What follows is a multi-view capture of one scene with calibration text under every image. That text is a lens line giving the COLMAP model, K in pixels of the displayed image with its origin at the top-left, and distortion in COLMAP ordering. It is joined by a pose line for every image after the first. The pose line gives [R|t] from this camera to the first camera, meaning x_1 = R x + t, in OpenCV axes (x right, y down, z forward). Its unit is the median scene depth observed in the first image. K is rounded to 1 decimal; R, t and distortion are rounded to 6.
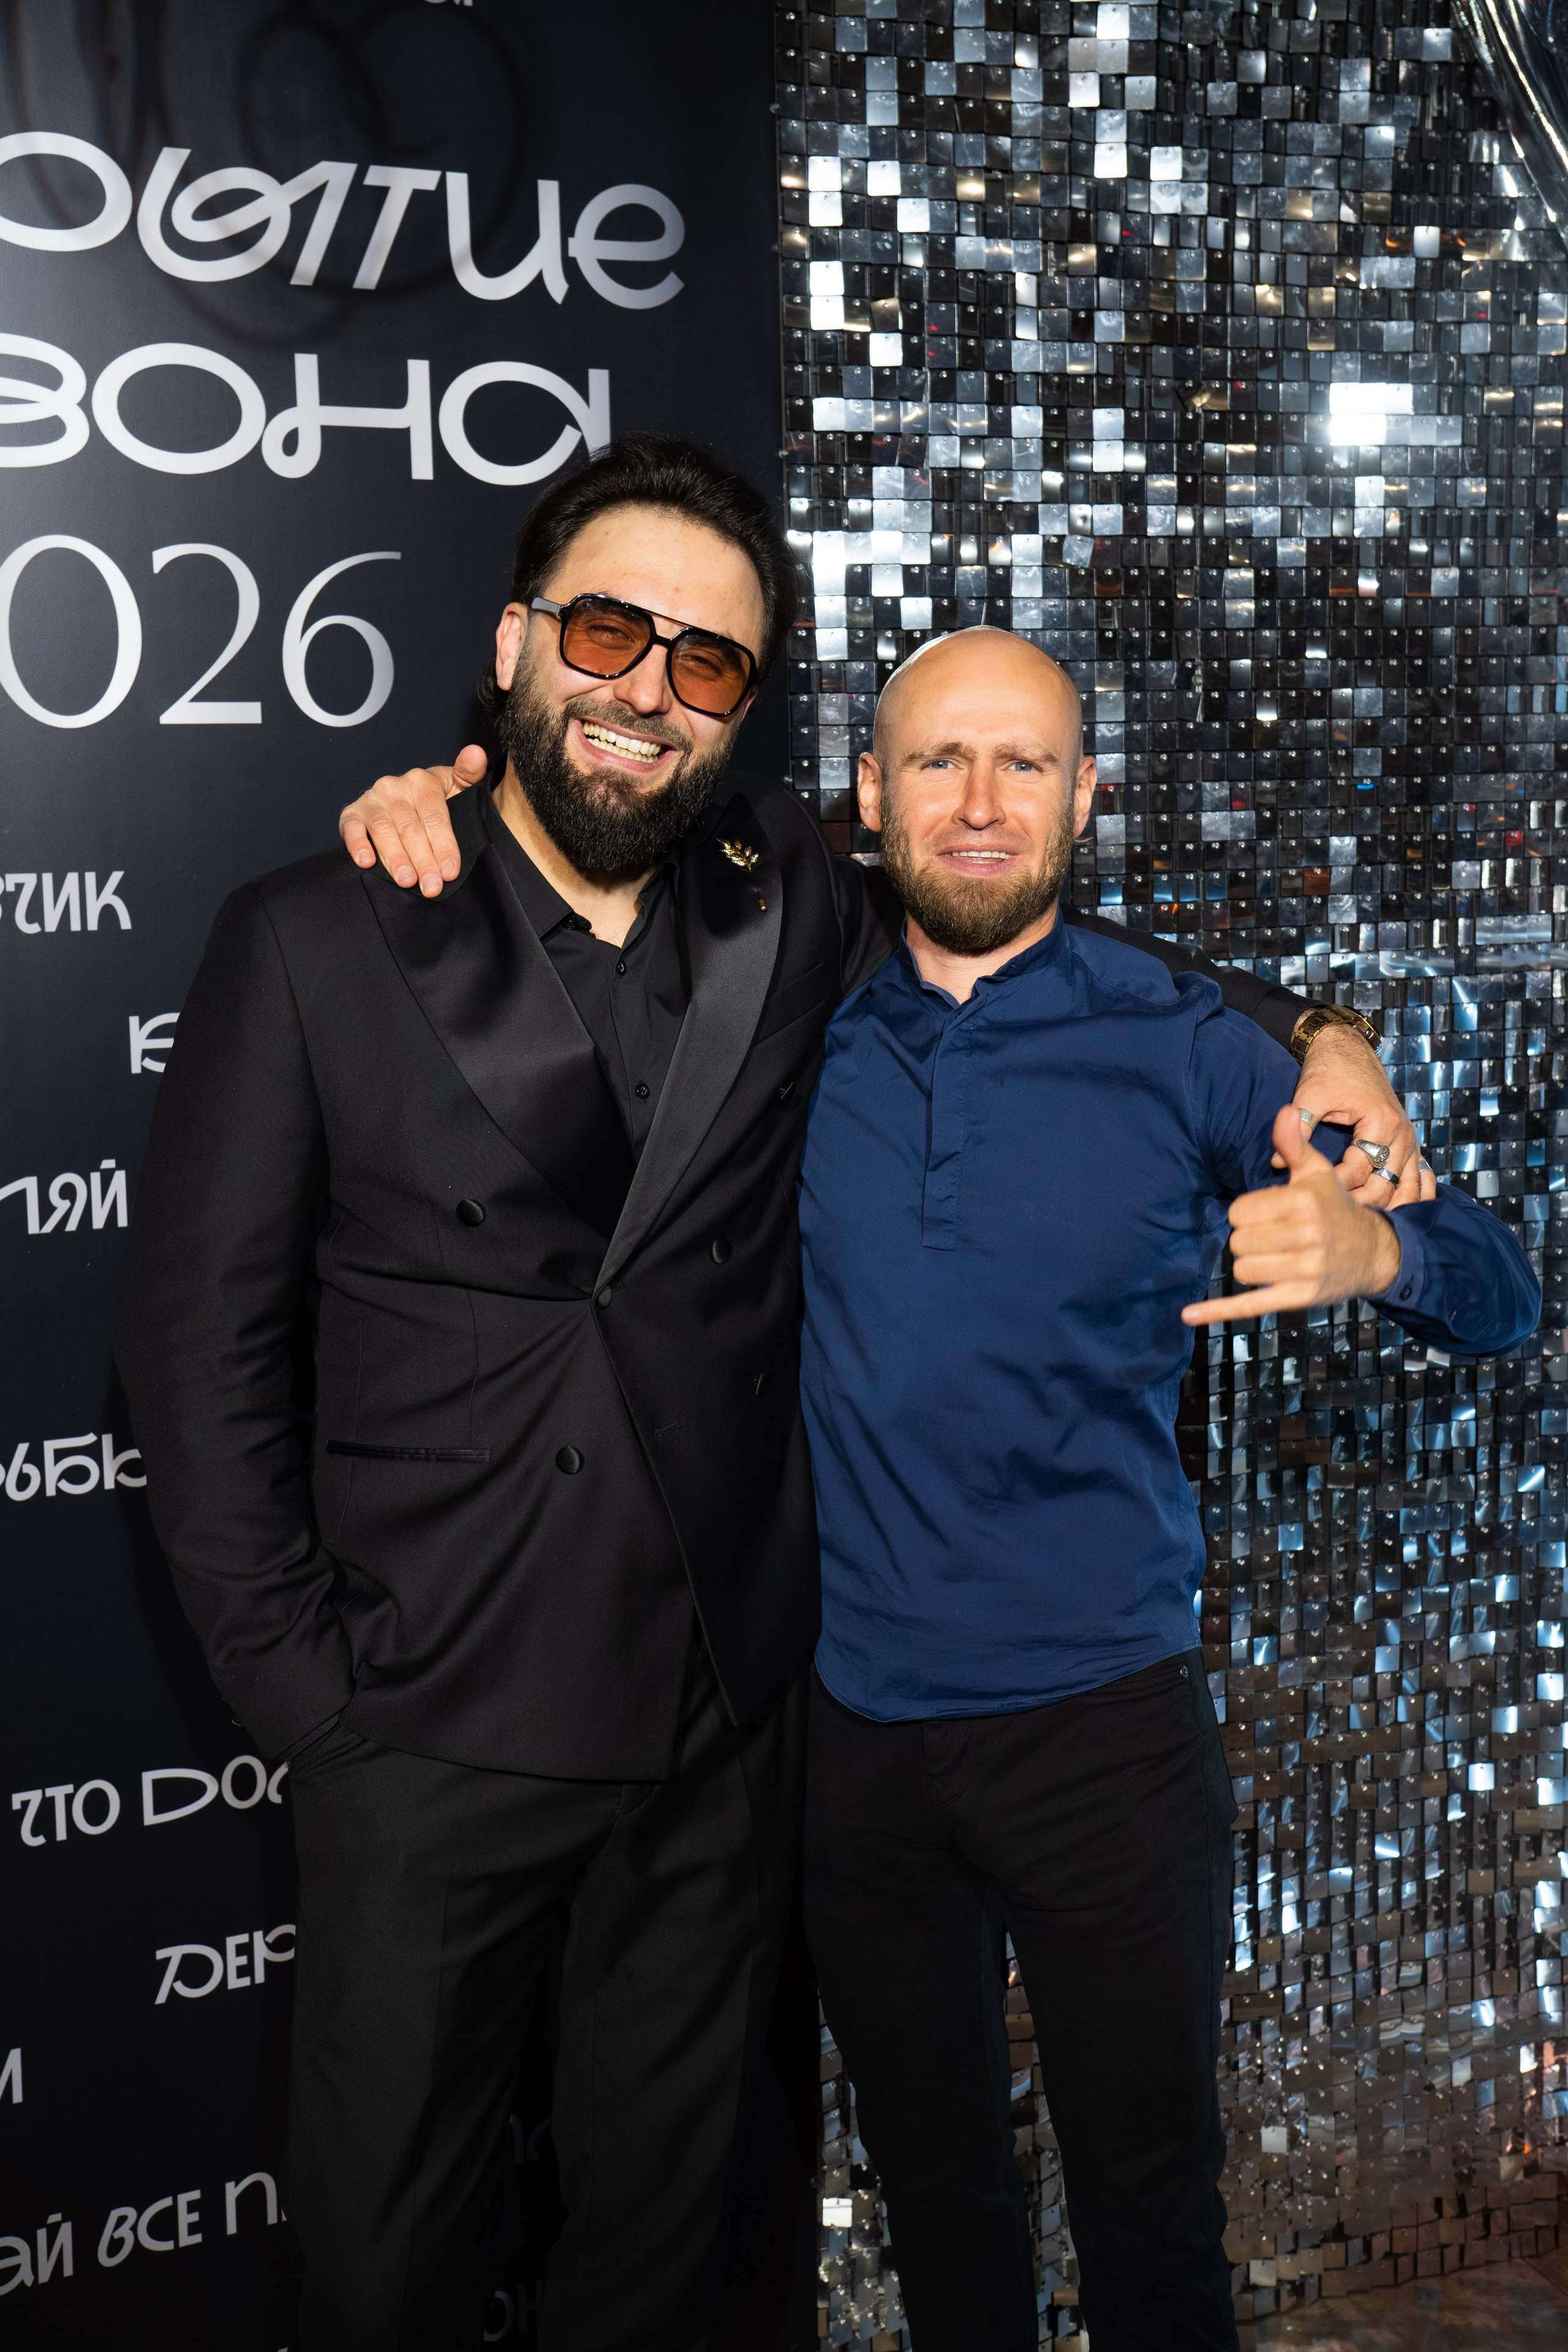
lens RADIAL K [[2631.3, 0, 779.4], [0, 2631.3, 1151.4], [0, 0, 1]] dist [0.115780, 0.000000]
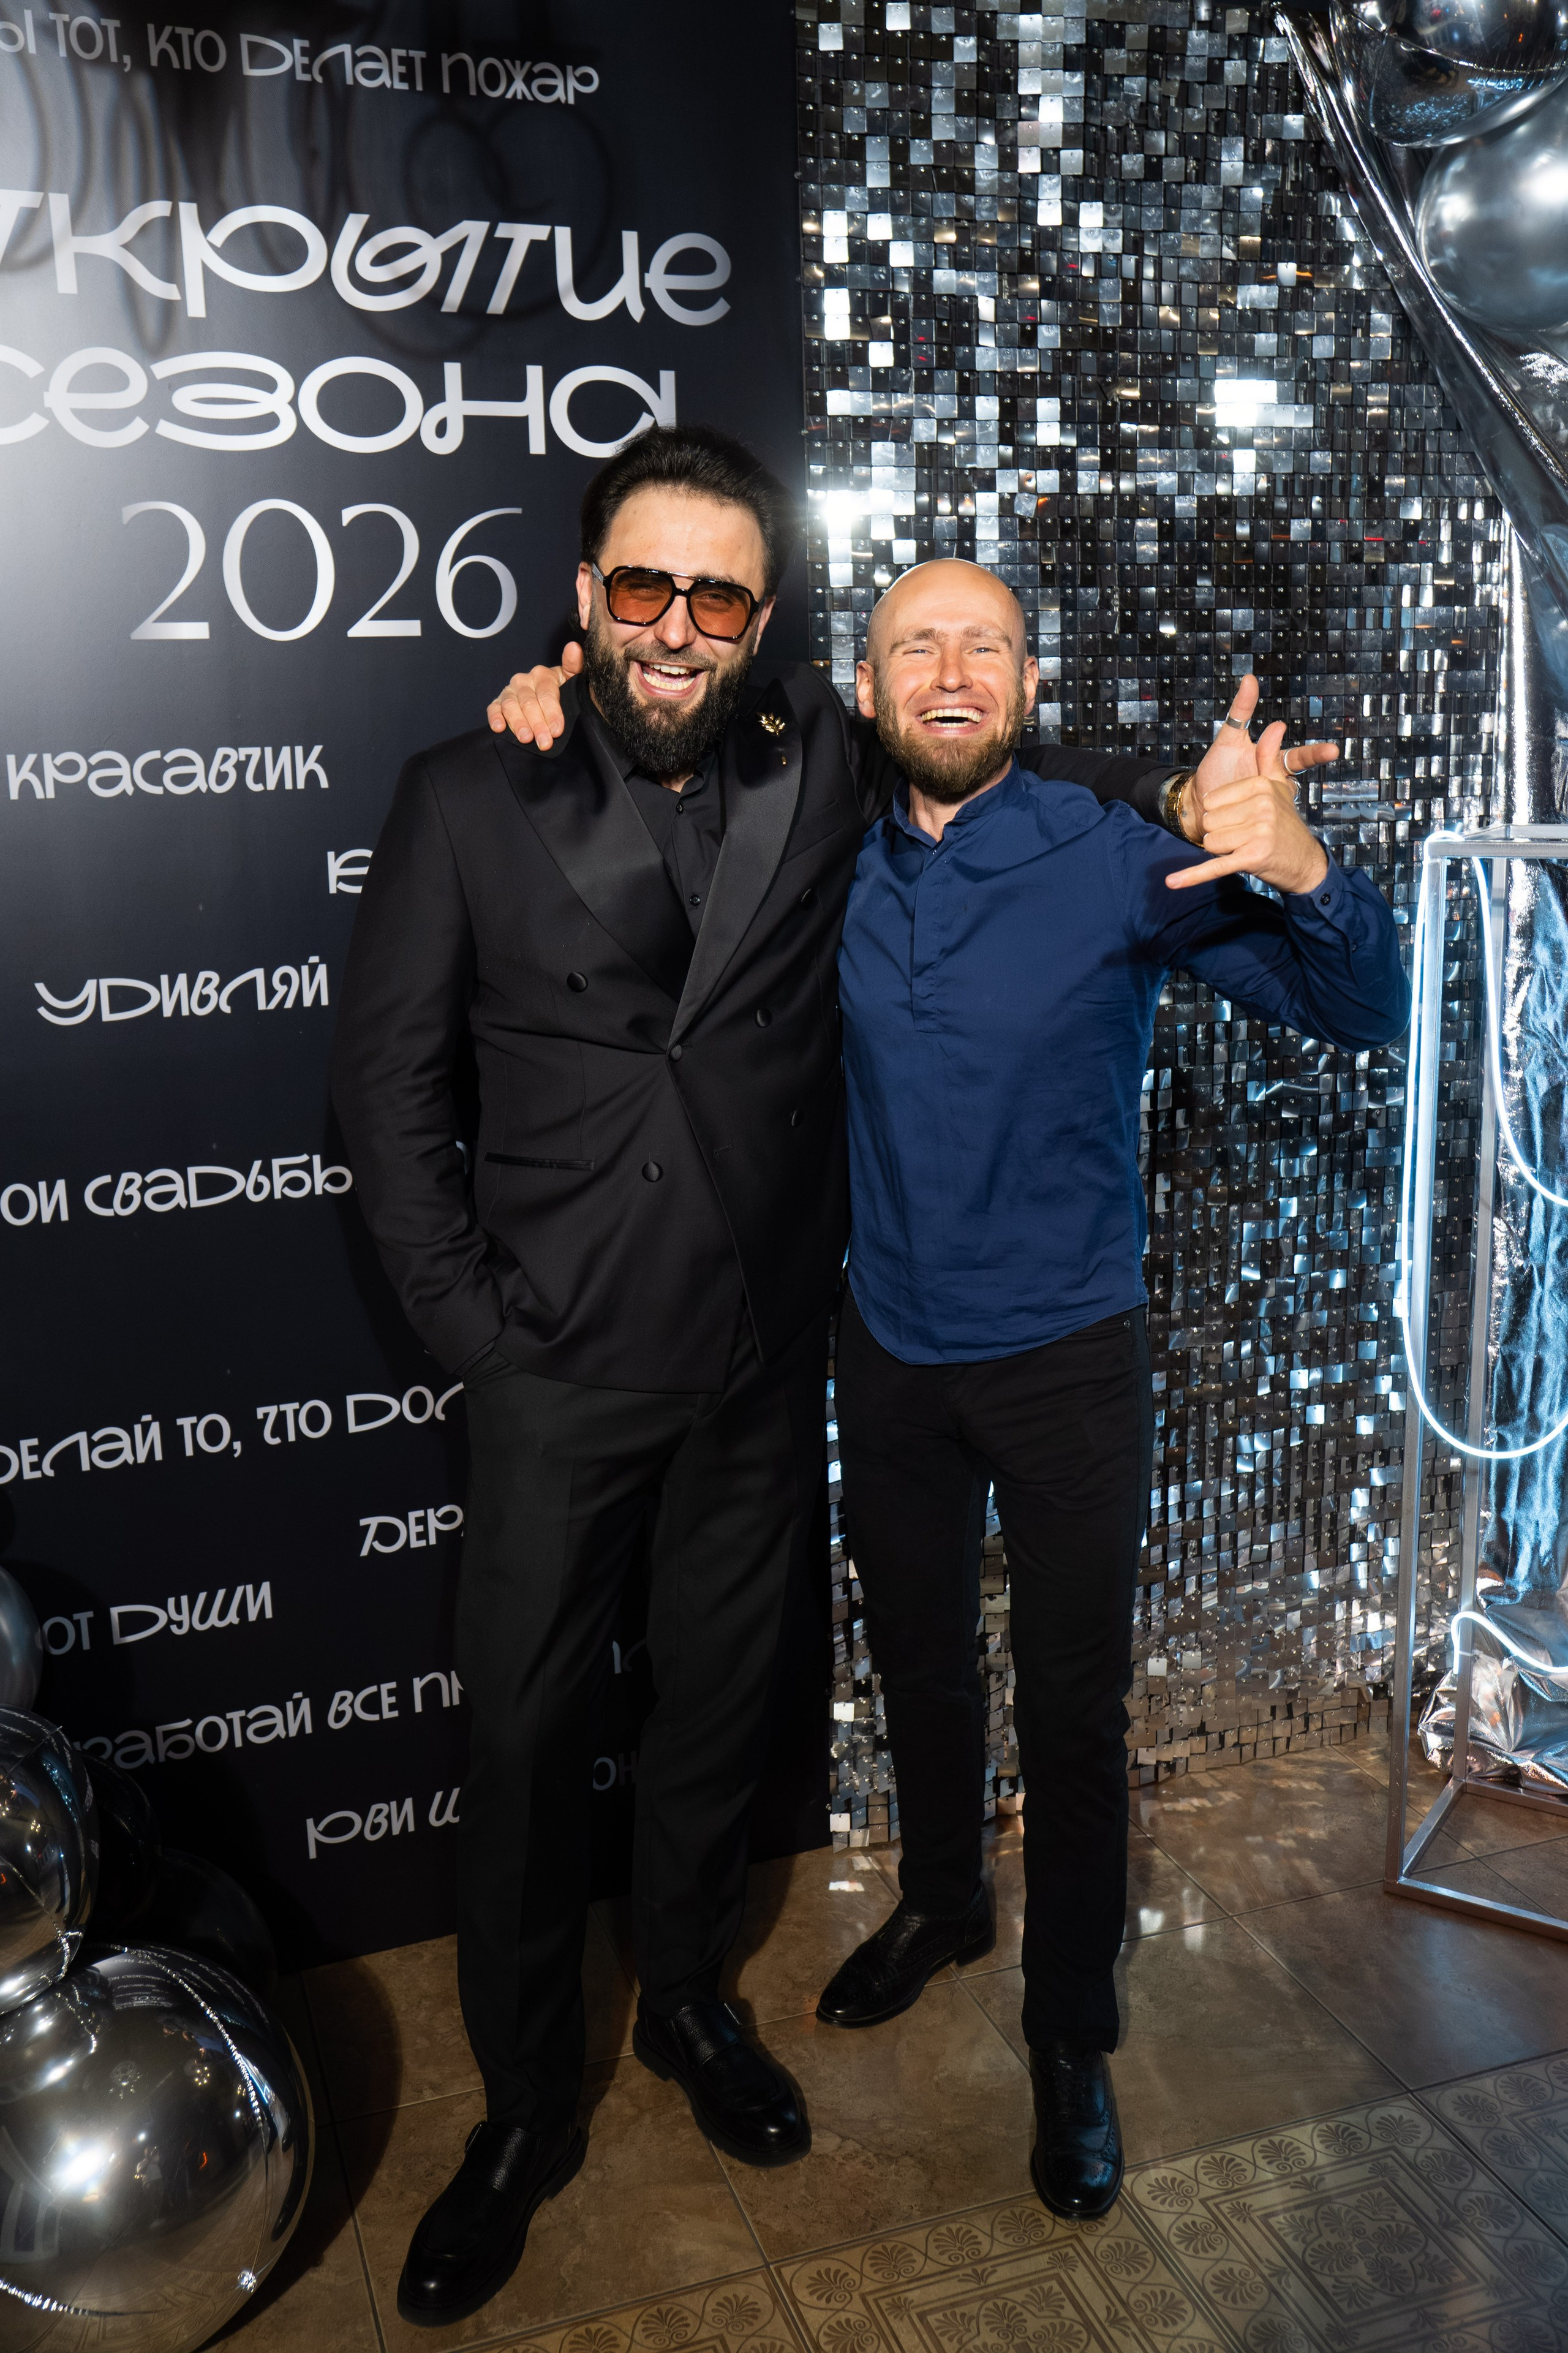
lens RADIAL K [[2132.6, 0, 798.0], [0, 2132.6, 1151.7], [0, 0, 1]] dist [-0.036158, 0.094549]
pose [[0.999921, 0.001585, -0.012477, 0.011832], [-0.000626, 0.997066, 0.076538, 0.017717], [0.012562, -0.076524, 0.996989, -0.099977]]
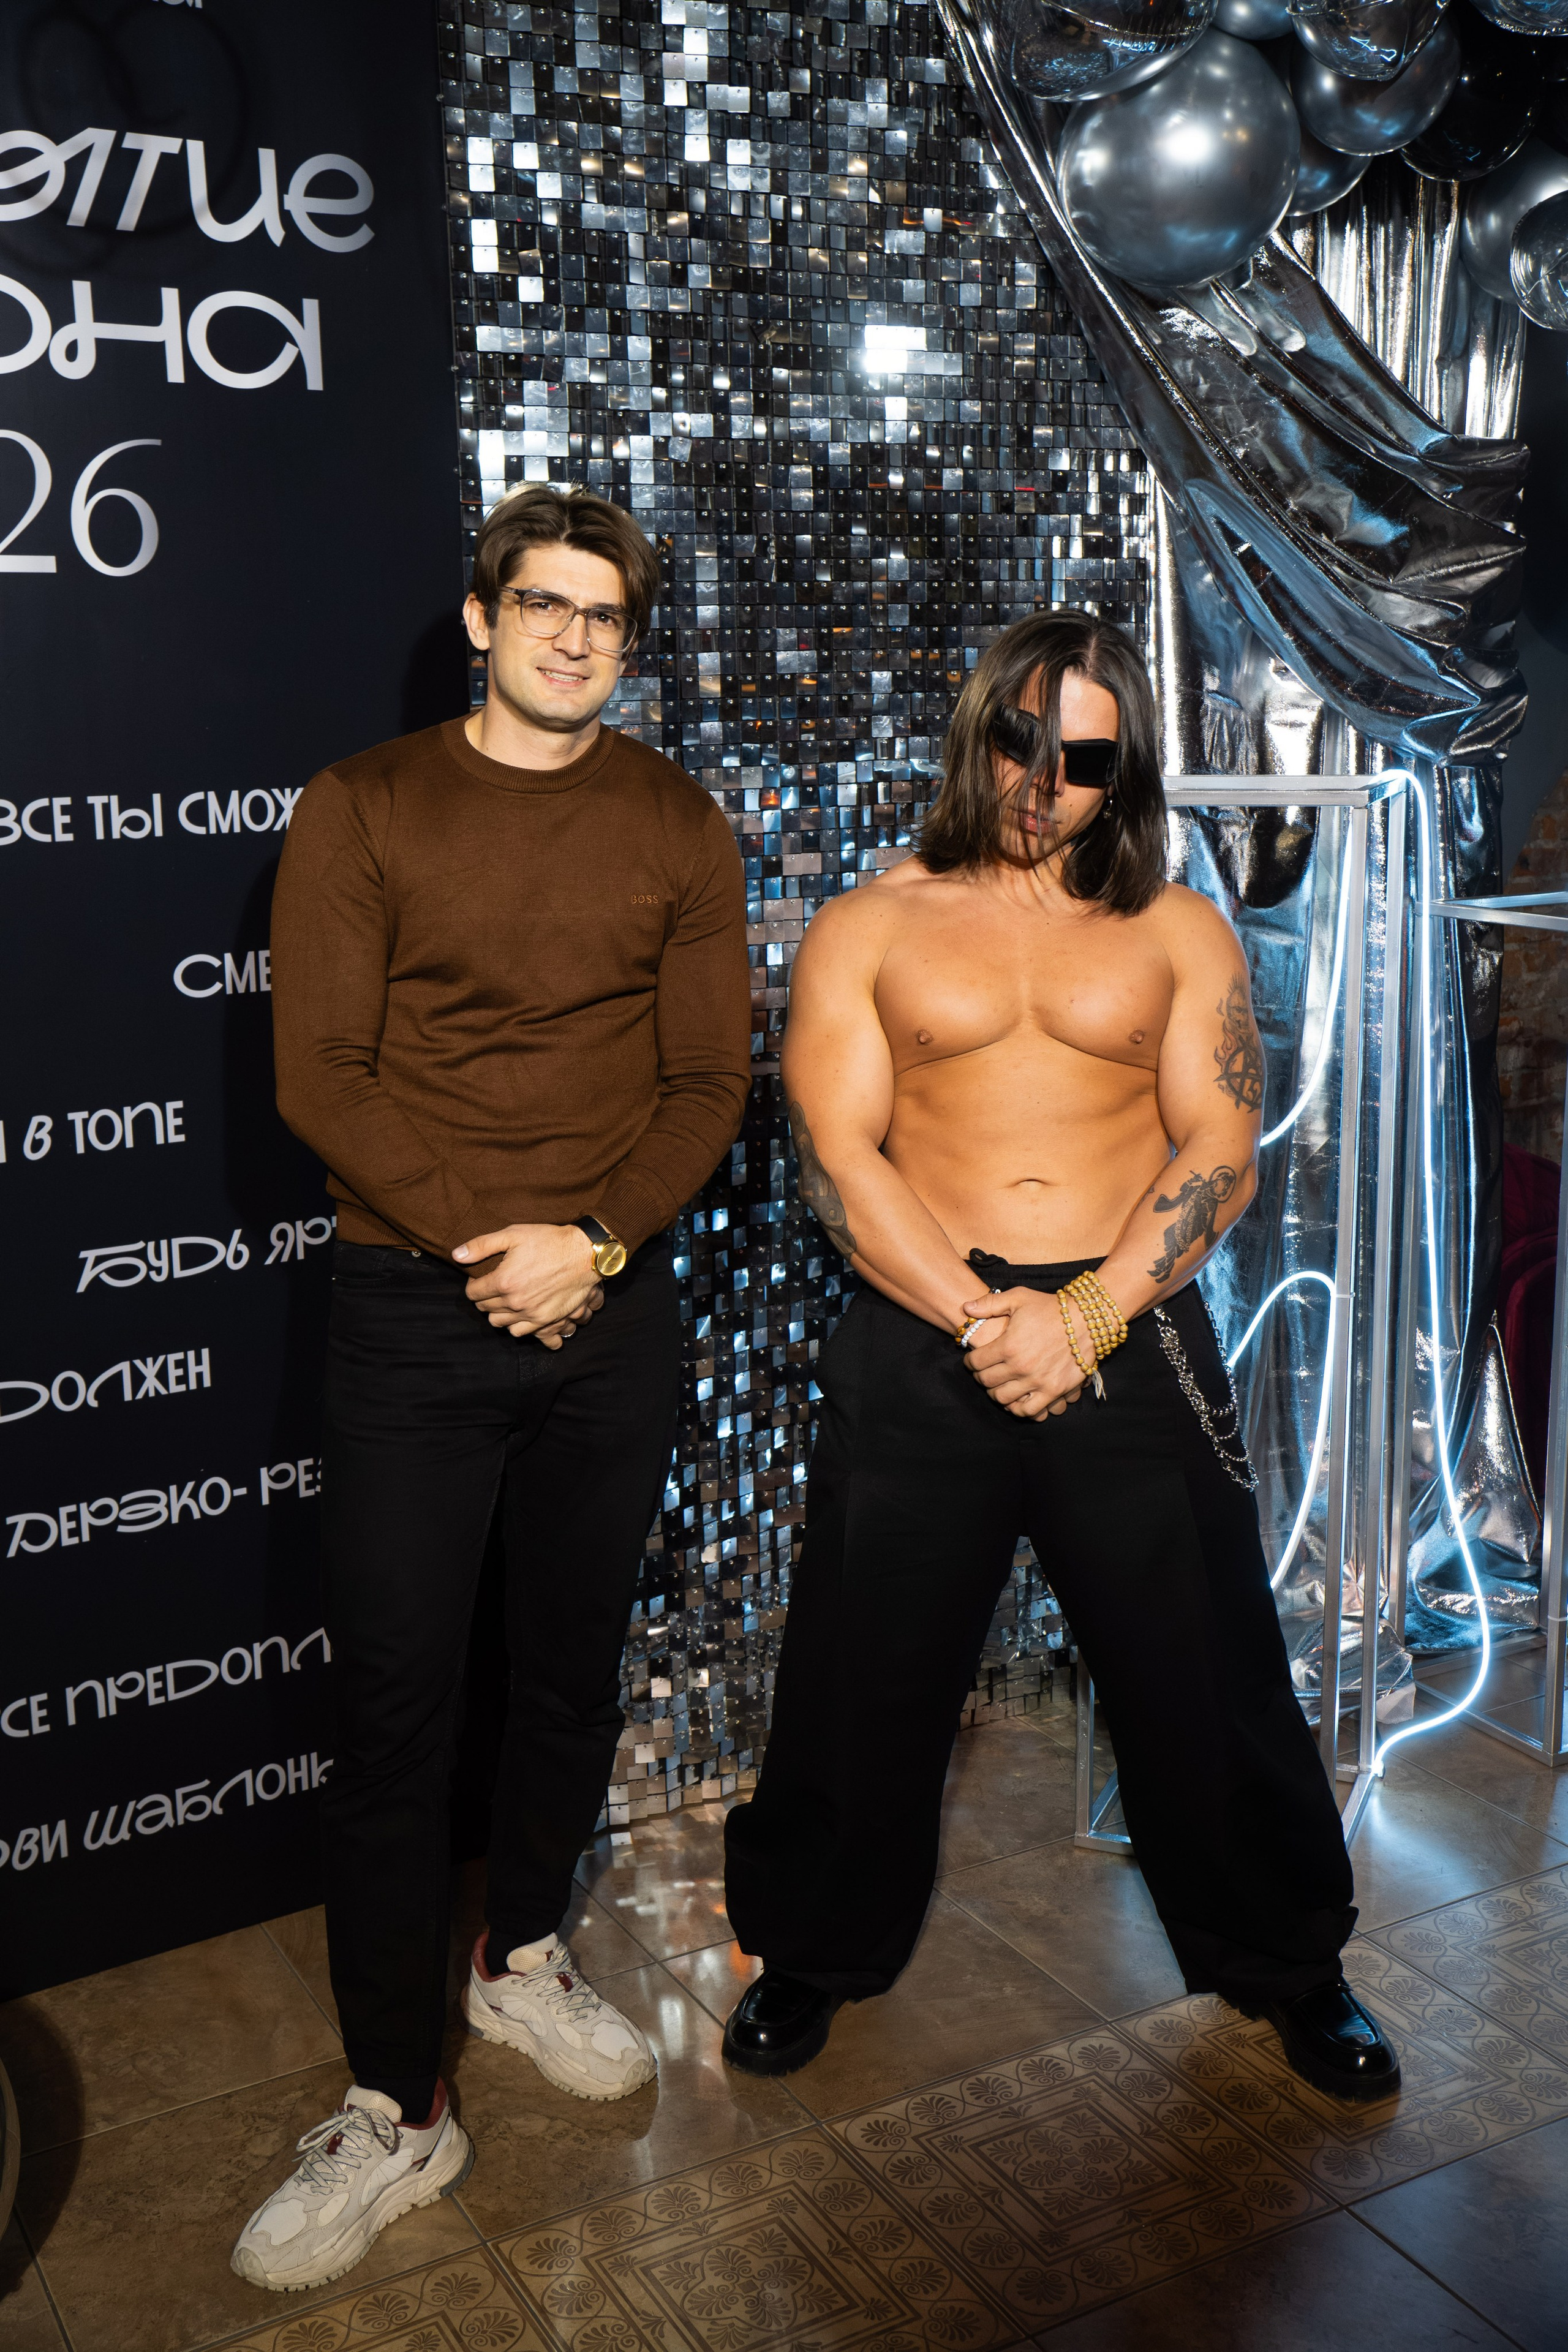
lens RADIAL K [[2386.7, 0, 778.2], [0, 2386.7, 1158.3], [0, 0, 1]] dist [0.056999, 0.000000]
pose [[0.987714, -0.026988, 0.153925, -0.032729], [0.016184, 0.997344, 0.071016, 0.041580], [-0.155433, -0.067652, 0.985527, -0.208082]]
